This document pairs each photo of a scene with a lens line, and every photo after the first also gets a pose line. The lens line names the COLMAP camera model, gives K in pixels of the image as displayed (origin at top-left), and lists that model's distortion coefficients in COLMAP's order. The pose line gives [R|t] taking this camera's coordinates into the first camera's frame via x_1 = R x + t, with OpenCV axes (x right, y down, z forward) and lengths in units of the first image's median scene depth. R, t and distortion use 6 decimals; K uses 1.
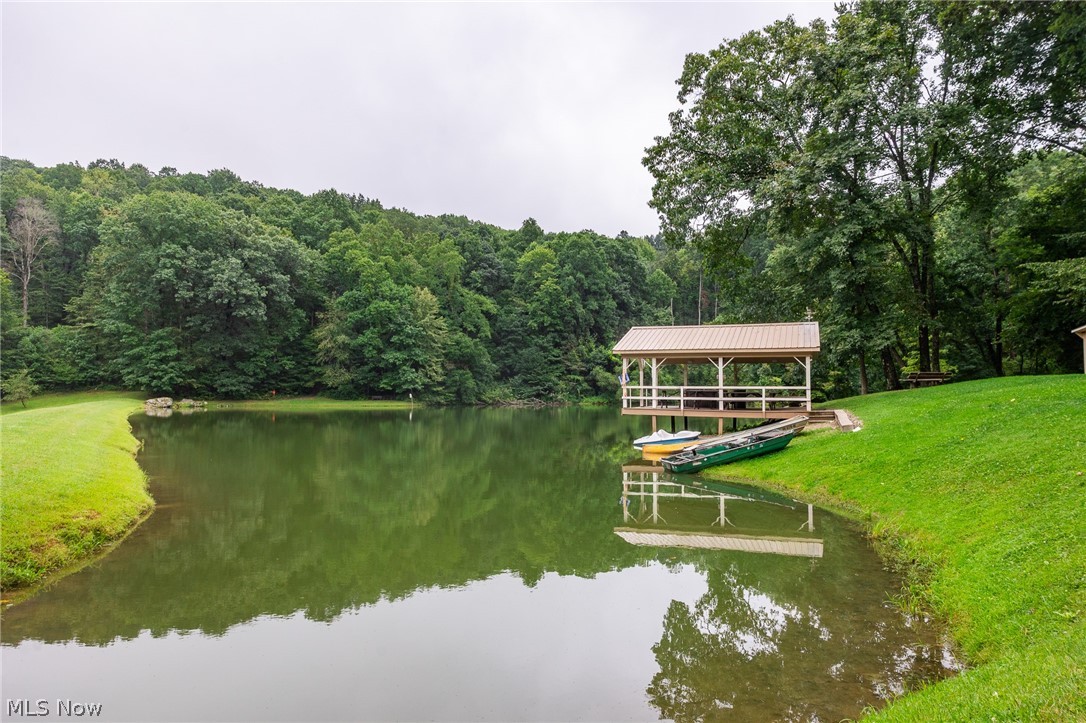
lens RADIAL K [[718.6, 0, 533.9], [0, 718.6, 365.3], [0, 0, 1]] dist [-0.004851, 0.002242]
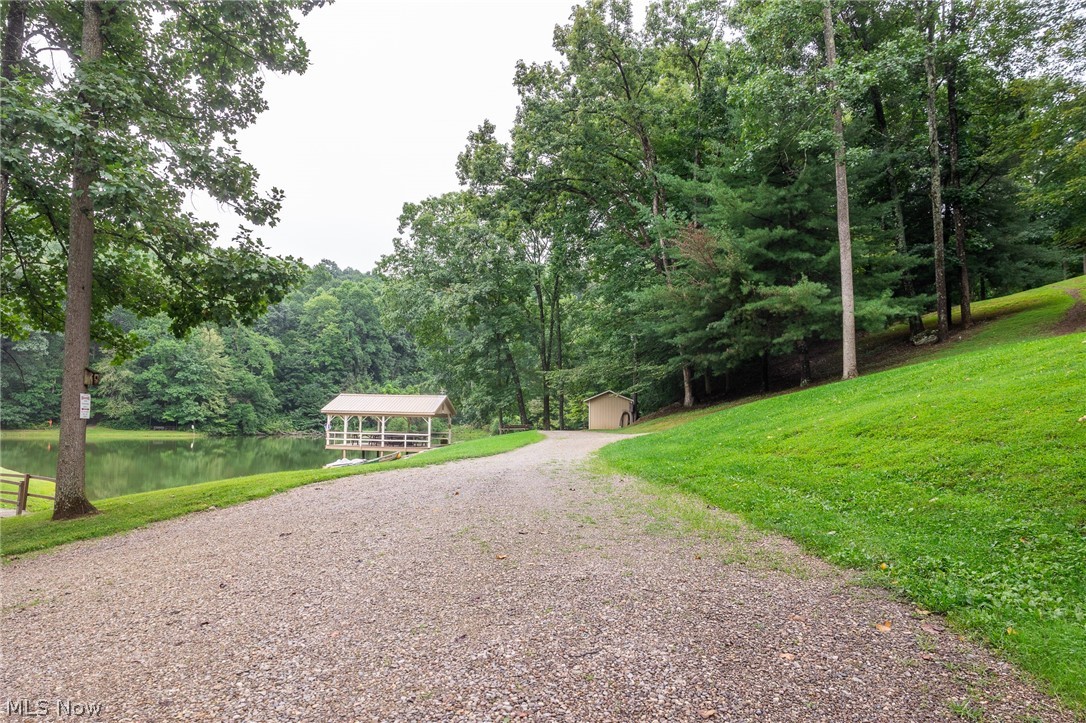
lens RADIAL K [[718.6, 0, 533.9], [0, 718.6, 365.3], [0, 0, 1]] dist [-0.004851, 0.002242]
pose [[0.963865, 0.032511, 0.264400, 0.037661], [-0.022387, 0.998899, -0.041216, -0.018097], [-0.265449, 0.033808, 0.963532, -0.199265]]
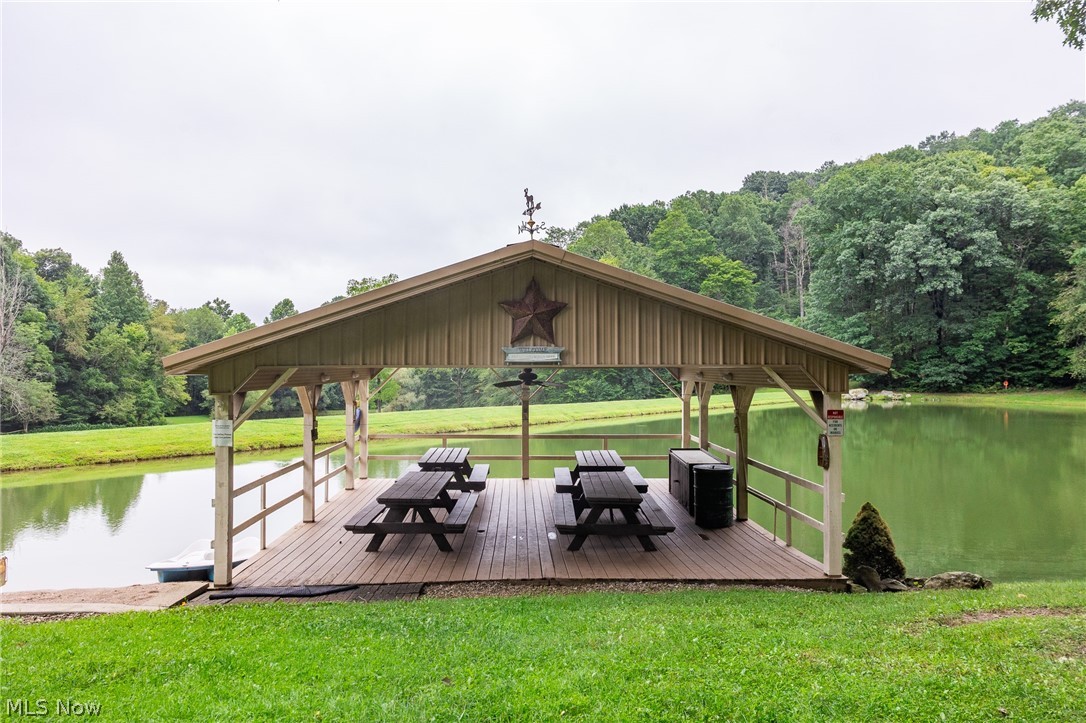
lens RADIAL K [[718.6, 0, 533.9], [0, 718.6, 365.3], [0, 0, 1]] dist [-0.004851, 0.002242]
pose [[0.383968, -0.008573, -0.923307, 0.162209], [0.038538, 0.999234, 0.006749, -0.007049], [0.922542, -0.038174, 0.384004, 0.242325]]
